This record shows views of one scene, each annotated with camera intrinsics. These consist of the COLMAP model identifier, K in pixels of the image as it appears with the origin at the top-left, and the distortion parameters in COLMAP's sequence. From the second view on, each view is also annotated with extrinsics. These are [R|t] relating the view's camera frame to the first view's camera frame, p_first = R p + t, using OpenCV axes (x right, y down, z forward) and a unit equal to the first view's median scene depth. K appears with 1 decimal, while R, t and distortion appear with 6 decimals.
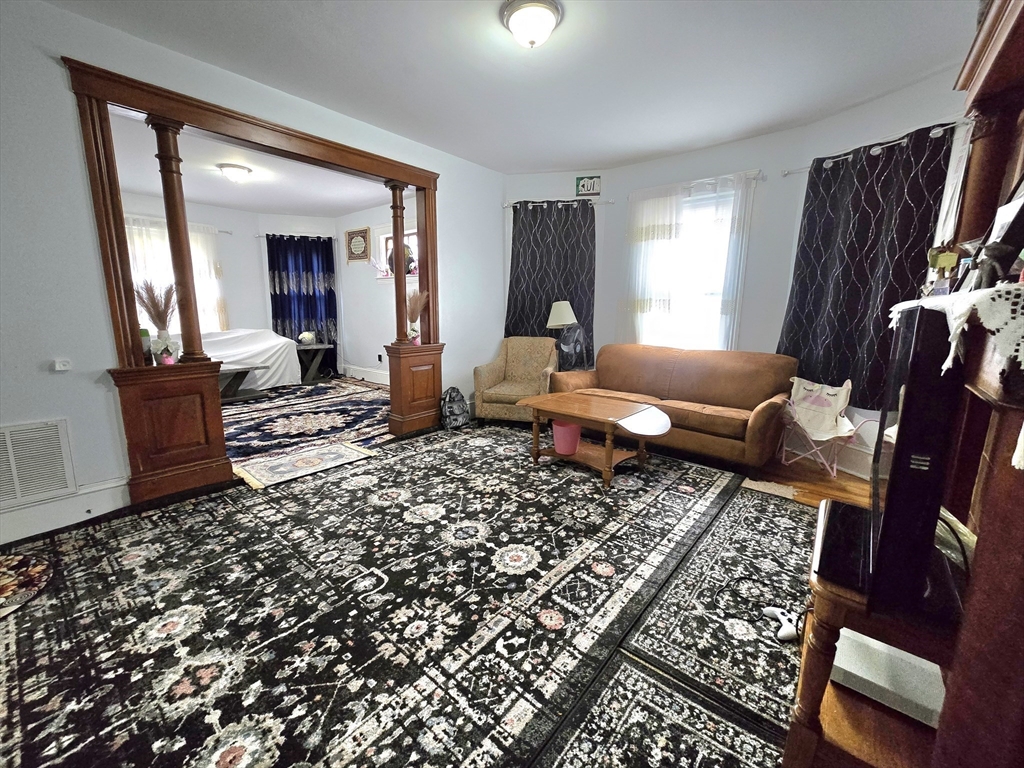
lens RADIAL K [[420.2, 0, 507.8], [0, 420.2, 382.5], [0, 0, 1]] dist [0.000463, -0.001766]
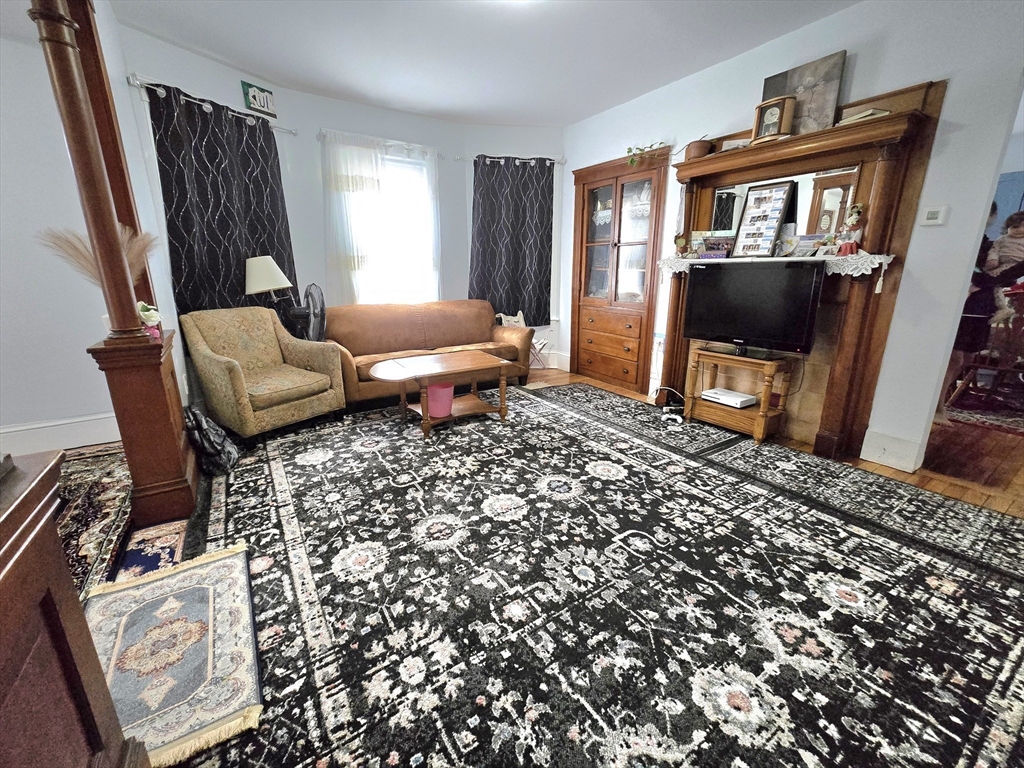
lens RADIAL K [[420.2, 0, 516.1], [0, 420.2, 383.7], [0, 0, 1]] dist [0.000463, -0.001766]
pose [[0.275467, -0.258626, 0.925867, -0.865817], [0.172990, 0.960744, 0.216900, -0.105615], [-0.945617, 0.100417, 0.309393, 0.648028]]
